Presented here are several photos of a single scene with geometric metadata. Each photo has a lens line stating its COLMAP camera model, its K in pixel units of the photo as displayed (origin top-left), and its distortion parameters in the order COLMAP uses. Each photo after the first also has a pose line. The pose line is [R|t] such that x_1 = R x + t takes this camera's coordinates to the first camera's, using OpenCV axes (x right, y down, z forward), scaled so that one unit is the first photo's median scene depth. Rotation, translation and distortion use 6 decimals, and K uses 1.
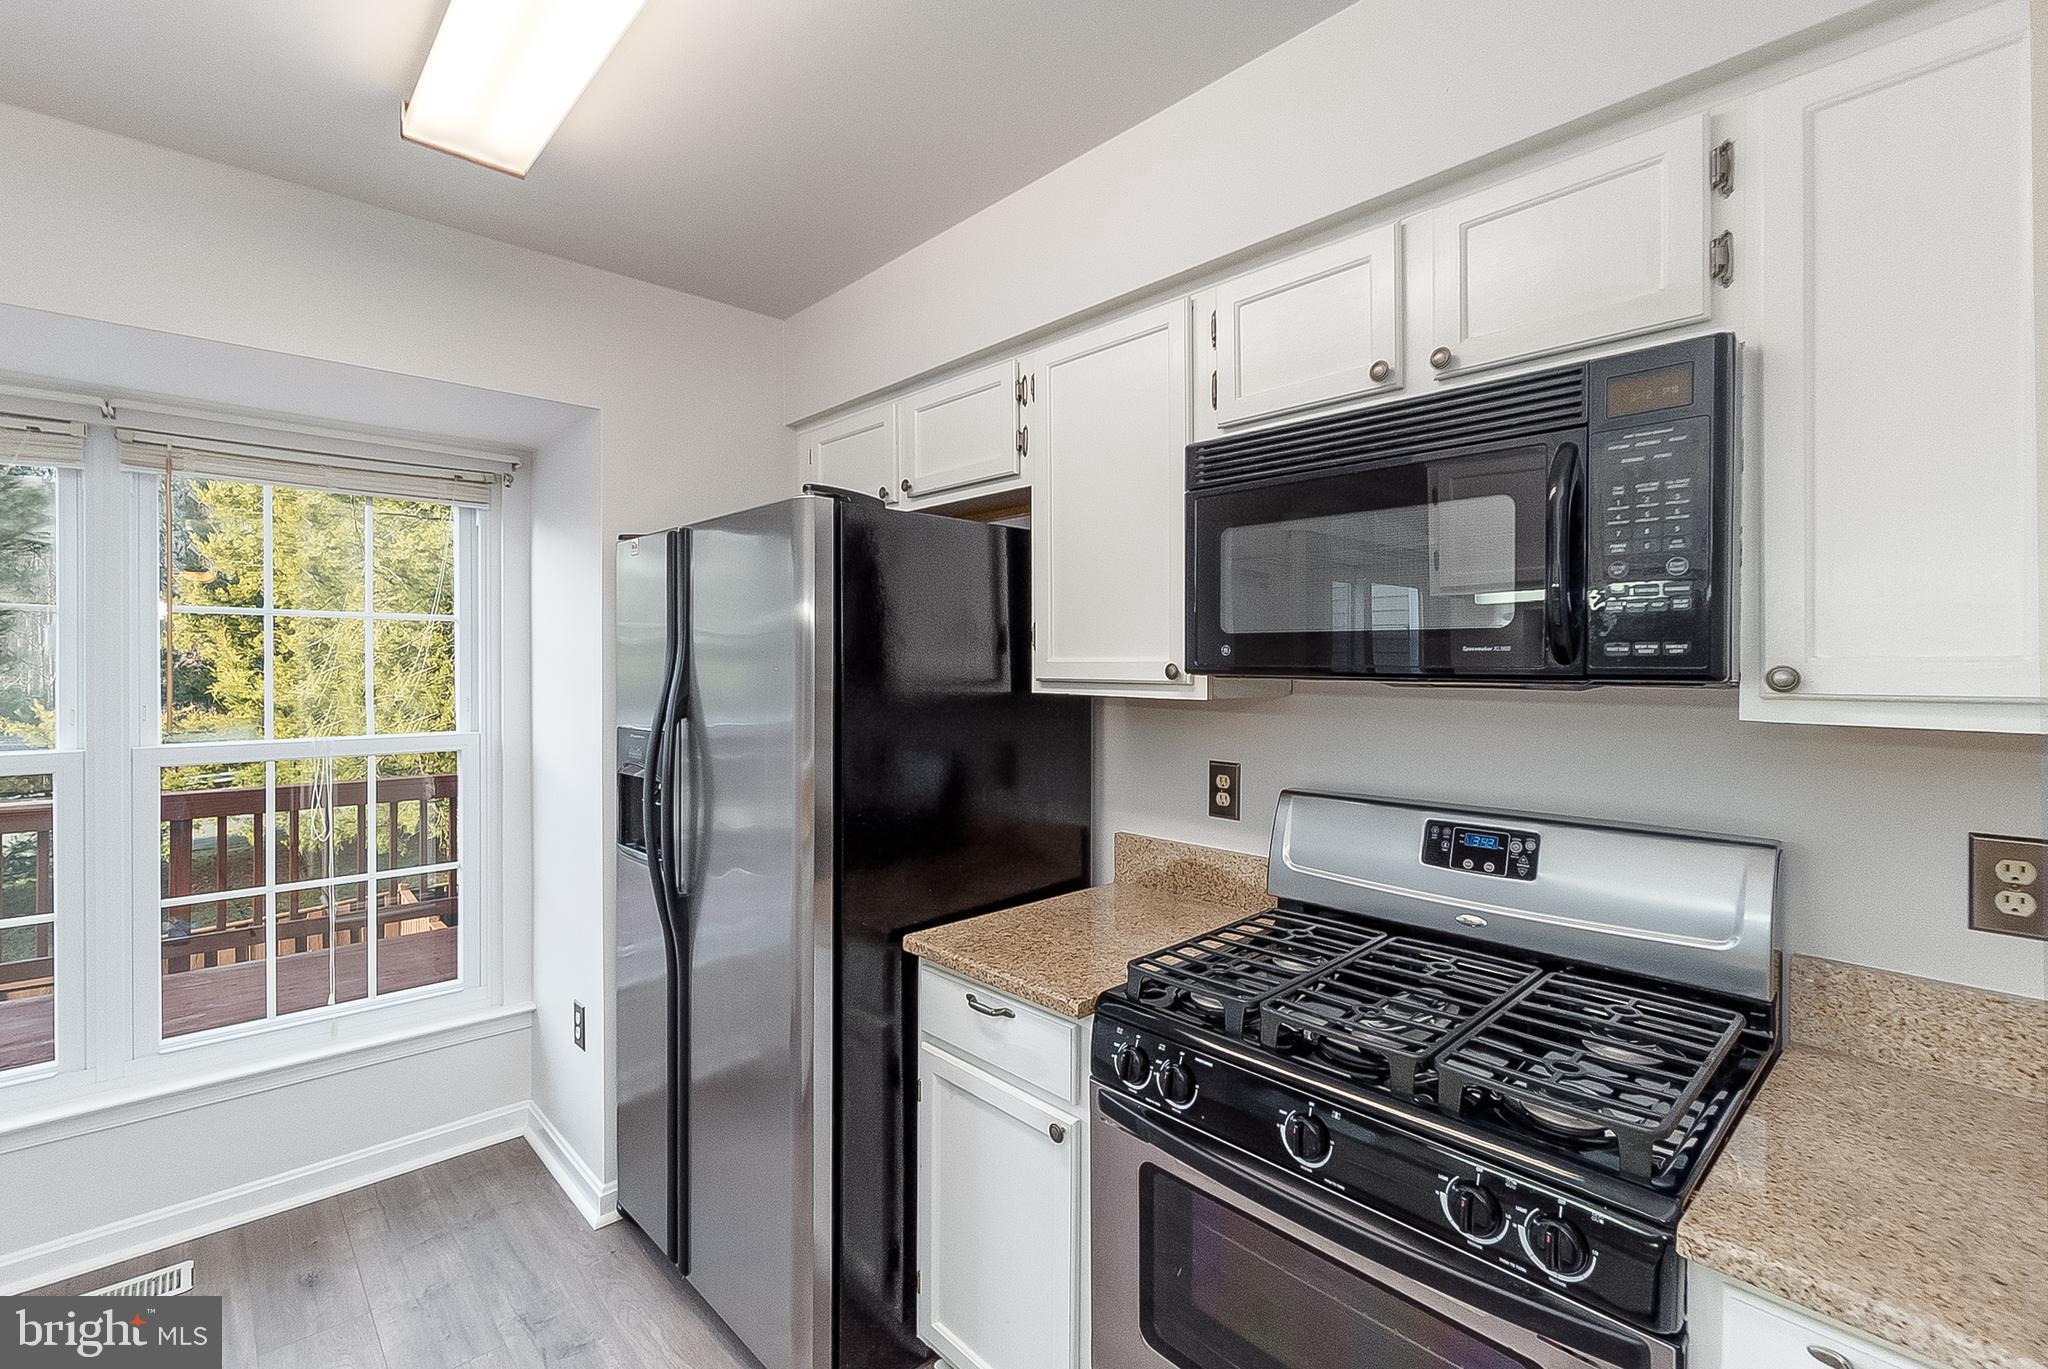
lens RADIAL K [[902.3, 0, 1018.2], [0, 902.3, 671.0], [0, 0, 1]] dist [-0.006177, -0.000321]
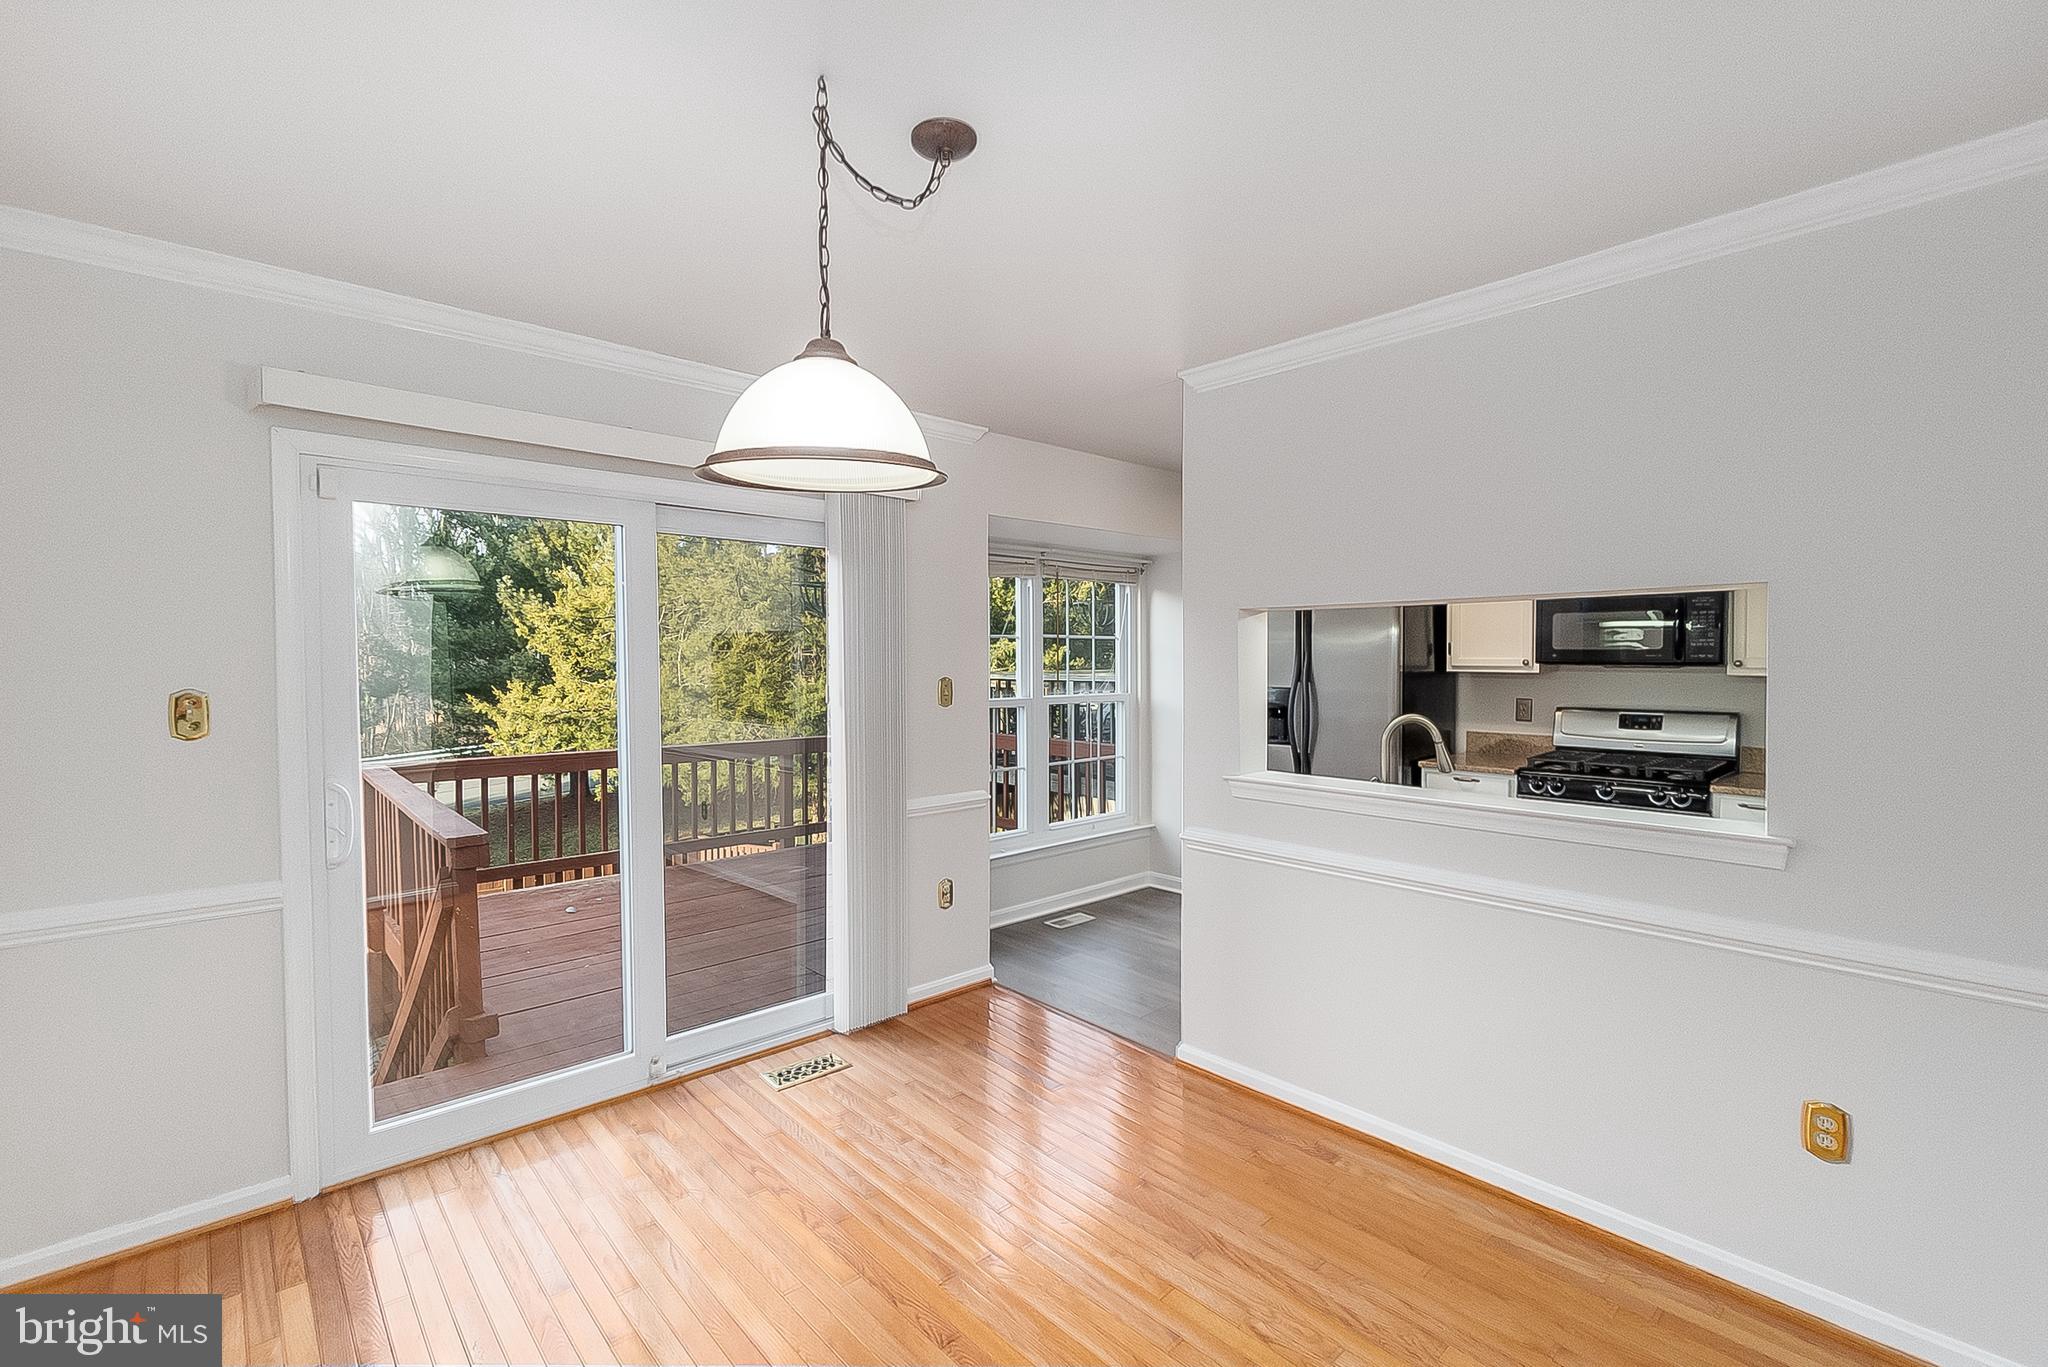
lens RADIAL K [[915.3, 0, 1020.8], [0, 915.3, 679.1], [0, 0, 1]] dist [-0.004585, -0.000393]
pose [[0.999951, -0.001441, 0.009764, -1.371768], [0.001292, 0.999883, 0.015234, 0.006879], [-0.009785, -0.015220, 0.999836, -1.747623]]
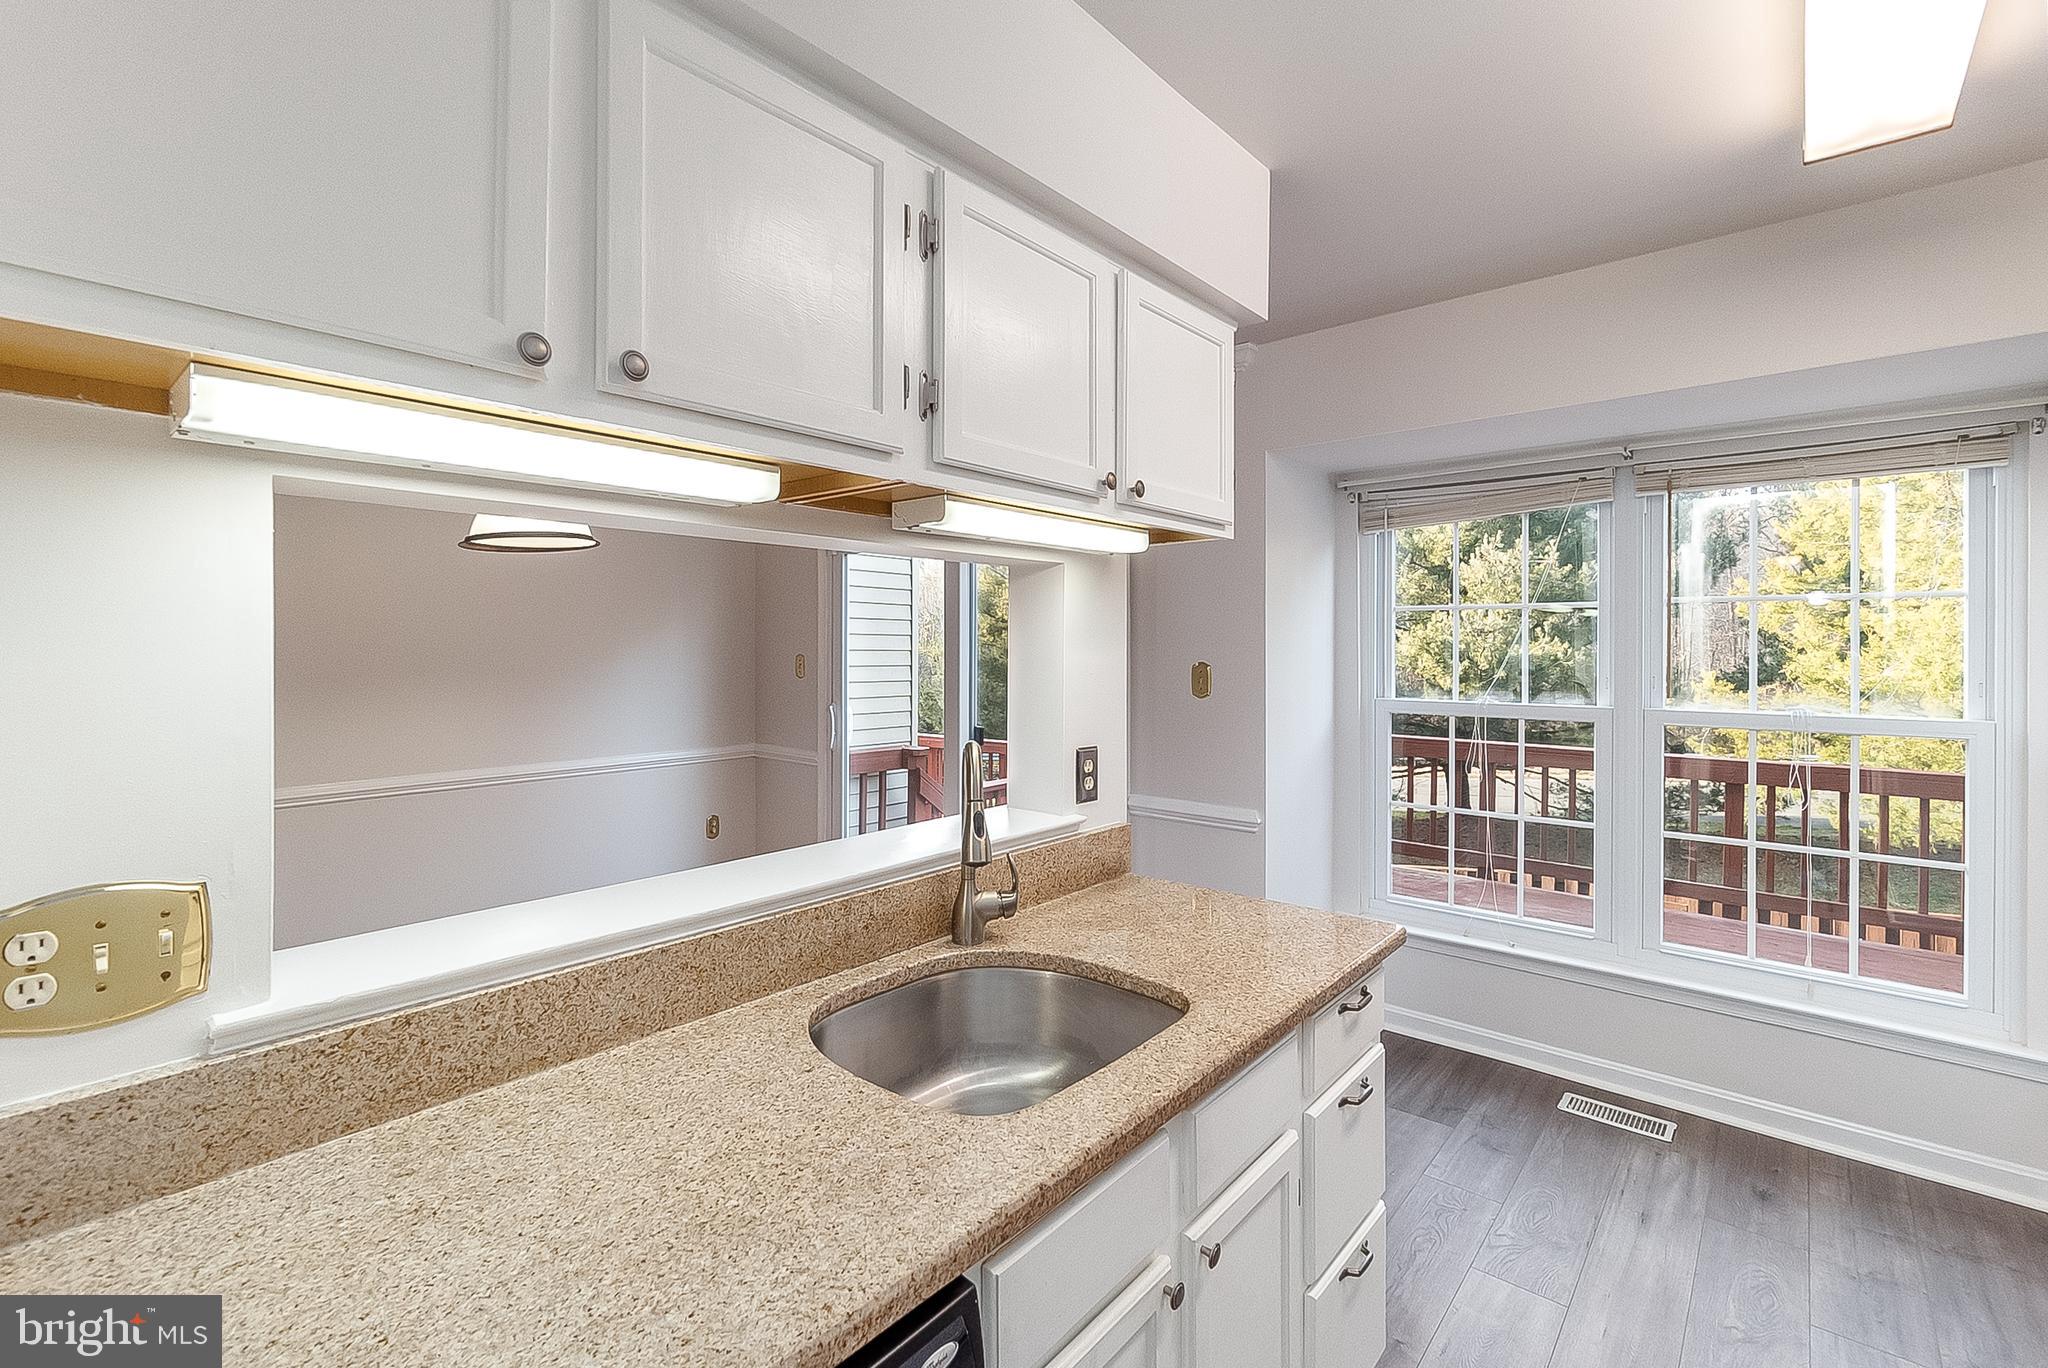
lens RADIAL K [[912.5, 0, 991.0], [0, 912.5, 645.4], [0, 0, 1]] dist [-0.000532, 0.000052]
pose [[0.092789, 0.001815, -0.995684, 0.305855], [-0.008836, 0.999960, 0.000999, 0.003039], [0.995647, 0.008705, 0.092801, -0.086133]]
